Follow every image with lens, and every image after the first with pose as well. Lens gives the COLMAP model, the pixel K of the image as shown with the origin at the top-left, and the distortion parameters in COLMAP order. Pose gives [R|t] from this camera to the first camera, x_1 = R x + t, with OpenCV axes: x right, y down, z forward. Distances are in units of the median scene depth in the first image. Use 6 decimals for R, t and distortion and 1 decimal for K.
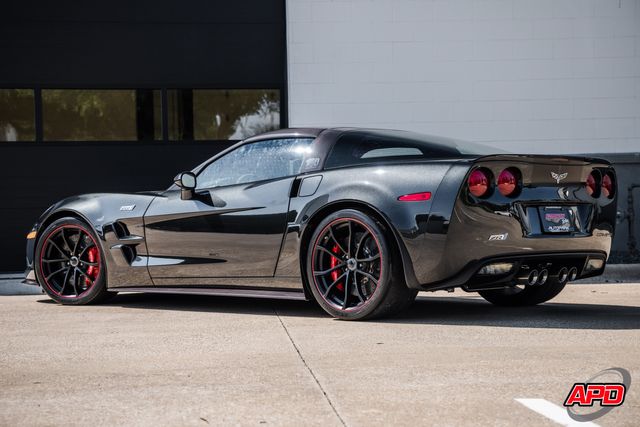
lens RADIAL K [[1261.6, 0, 320.2], [0, 1261.6, 197.5], [0, 0, 1]] dist [0.380245, 0.082863]
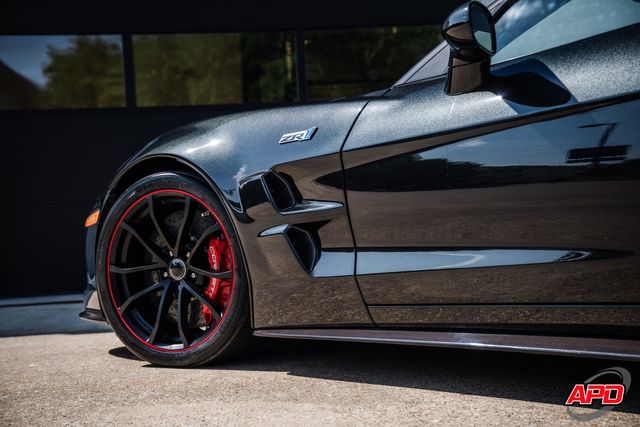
lens RADIAL K [[985.6, 0, 320.0], [0, 985.6, 213.5], [0, 0, 1]] dist [0.279196, 0.008847]
pose [[0.997927, -0.031965, -0.055864, -0.129004], [0.031487, 0.999460, -0.009412, 0.037165], [0.056135, 0.007633, 0.998394, 0.692333]]
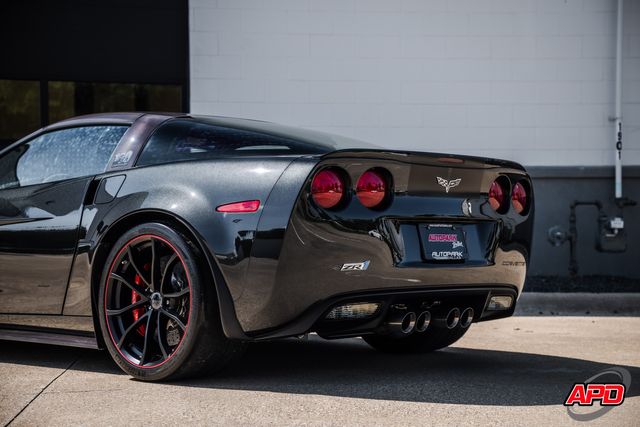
lens RADIAL K [[1161.5, 0, 320.0], [0, 1161.5, 213.5], [0, 0, 1]] dist [0.425216, 0.113524]
pose [[0.999790, 0.019229, 0.007081, 0.094607], [-0.019231, 0.999815, 0.000296, 0.001786], [-0.007074, -0.000432, 0.999975, 0.292302]]
